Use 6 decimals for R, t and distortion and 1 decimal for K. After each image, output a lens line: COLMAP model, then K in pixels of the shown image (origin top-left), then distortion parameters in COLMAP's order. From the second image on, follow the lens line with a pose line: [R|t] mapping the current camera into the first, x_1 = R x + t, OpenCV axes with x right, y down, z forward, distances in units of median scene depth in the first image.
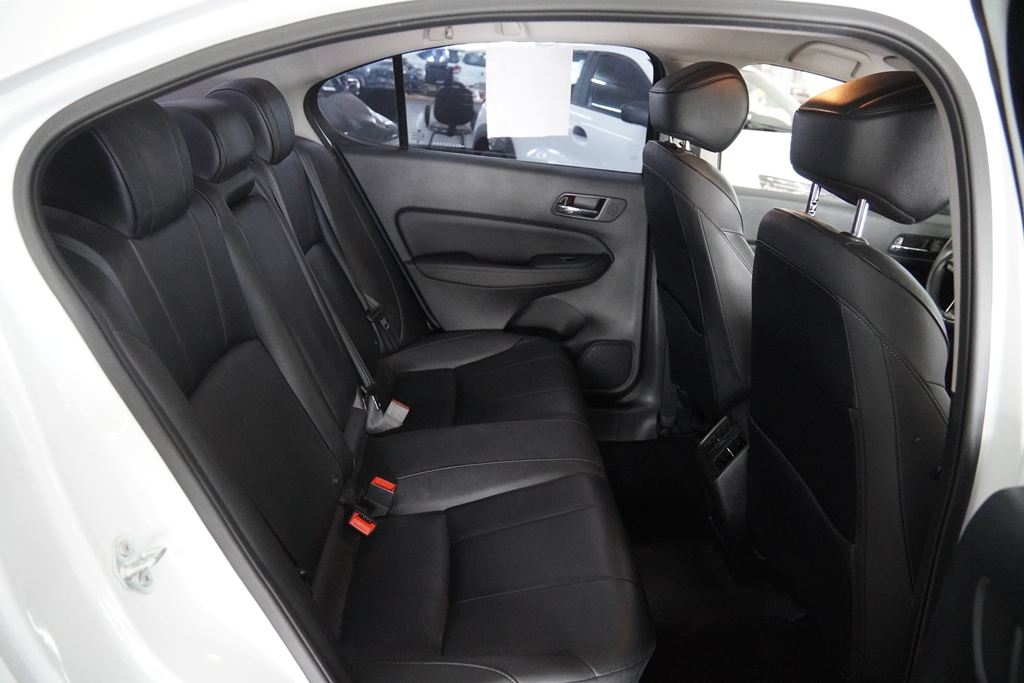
lens RADIAL K [[768.2, 0, 512.0], [0, 768.2, 341.5], [0, 0, 1]] dist [-0.123617, 0.097916]
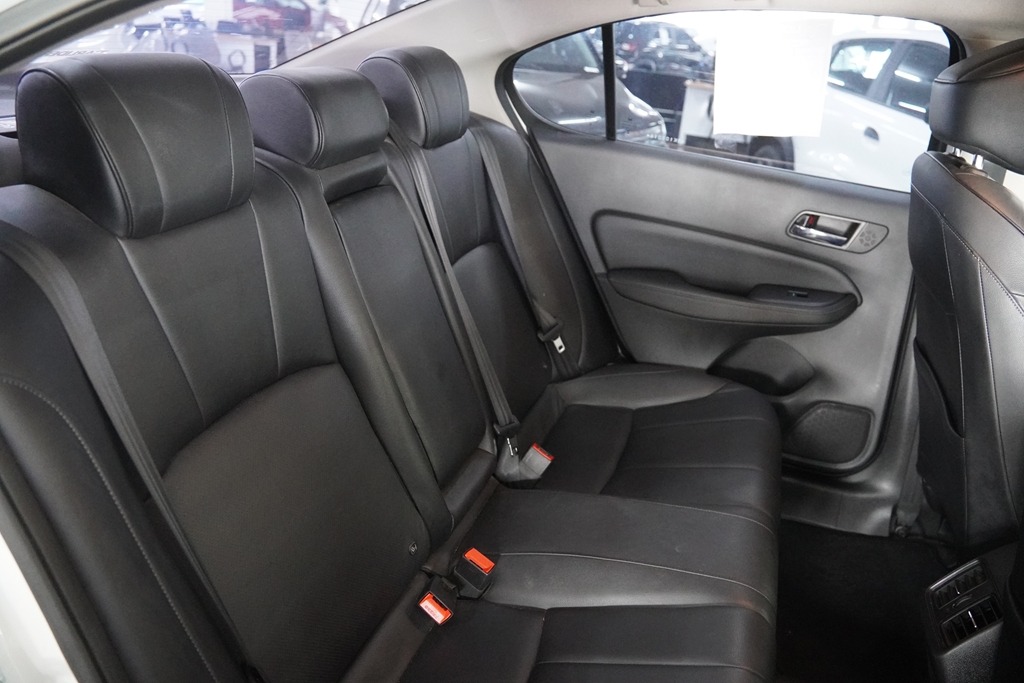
lens RADIAL K [[768.2, 0, 512.0], [0, 768.2, 341.5], [0, 0, 1]] dist [-0.123617, 0.097916]
pose [[0.931351, 0.142696, -0.334996, 0.066129], [-0.137309, 0.989727, 0.039843, -0.051251], [0.337240, 0.008890, 0.941377, 0.174858]]
